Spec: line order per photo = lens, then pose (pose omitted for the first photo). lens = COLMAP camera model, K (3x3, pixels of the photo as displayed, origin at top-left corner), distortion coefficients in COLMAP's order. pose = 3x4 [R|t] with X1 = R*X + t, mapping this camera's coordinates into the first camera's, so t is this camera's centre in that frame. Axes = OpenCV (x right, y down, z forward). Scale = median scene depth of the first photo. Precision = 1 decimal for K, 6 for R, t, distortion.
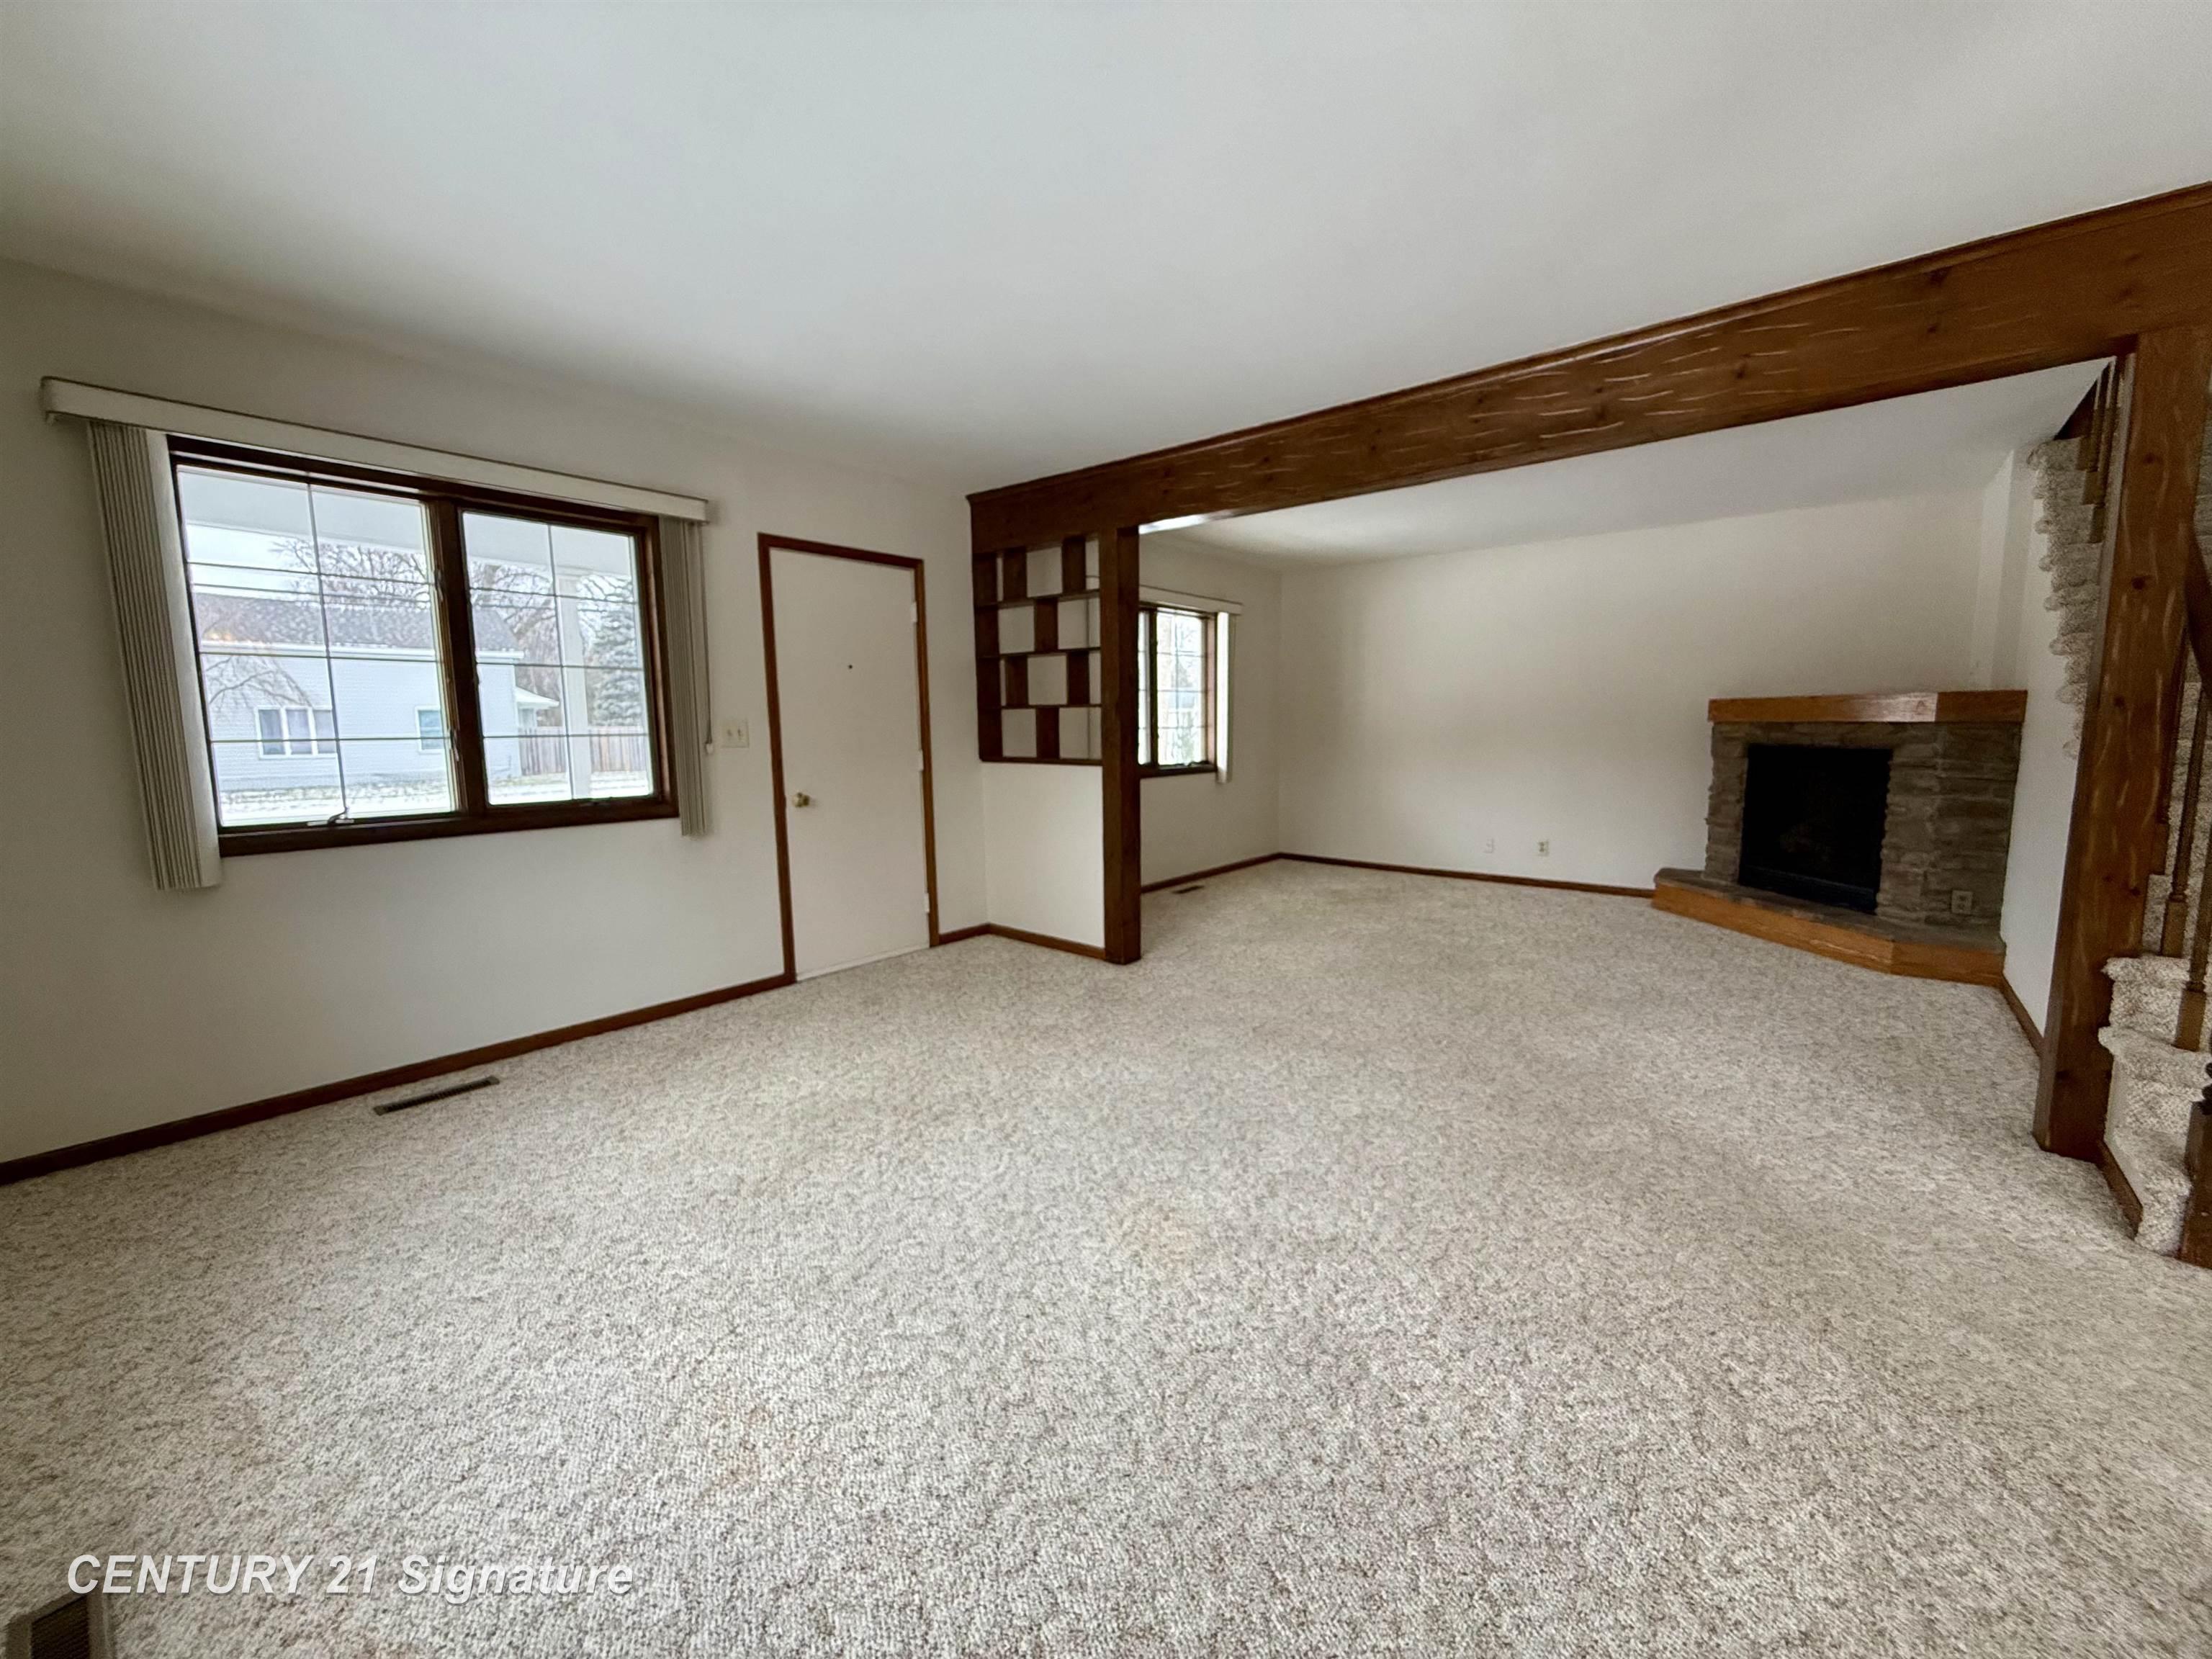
lens RADIAL K [[885.7, 0, 1100.1], [0, 885.7, 828.2], [0, 0, 1]] dist [-0.001686, -0.000433]
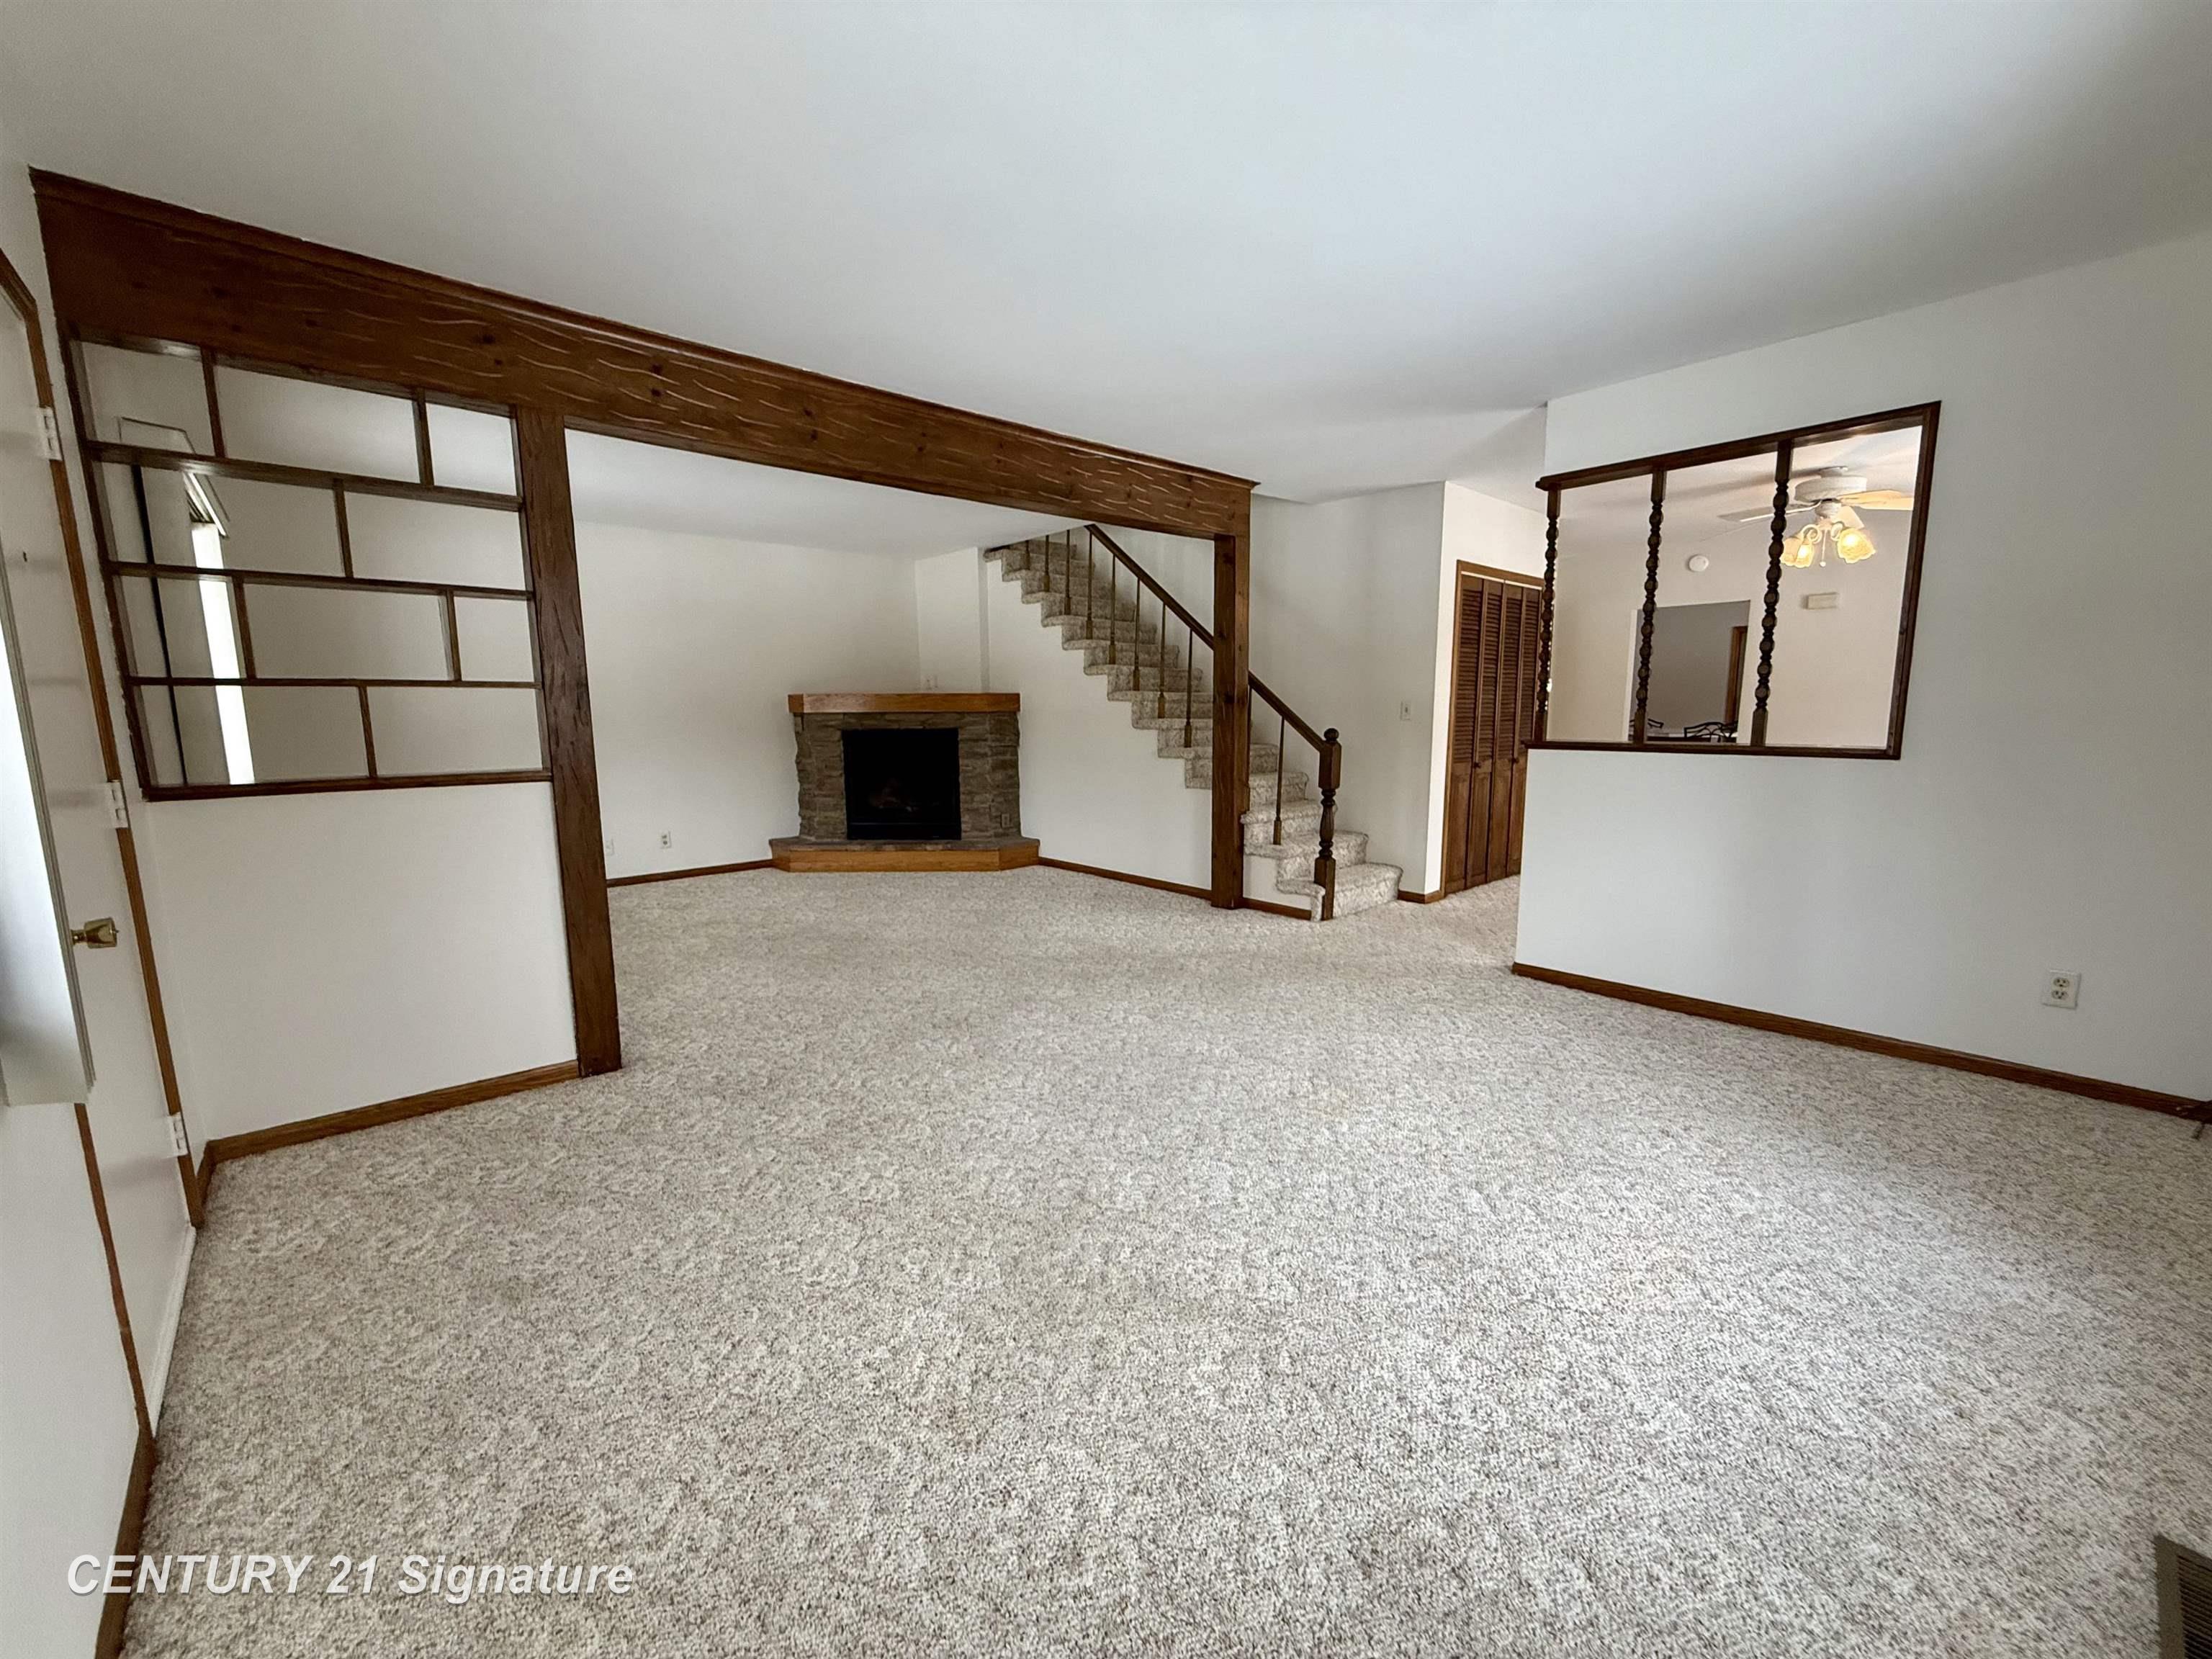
lens RADIAL K [[885.7, 0, 1100.0], [0, 885.7, 833.3], [0, 0, 1]] dist [-0.001686, -0.000433]
pose [[0.142579, -0.133745, 0.980706, -0.737730], [0.123875, 0.985449, 0.116382, -0.075126], [-0.982001, 0.104891, 0.157072, 0.662970]]
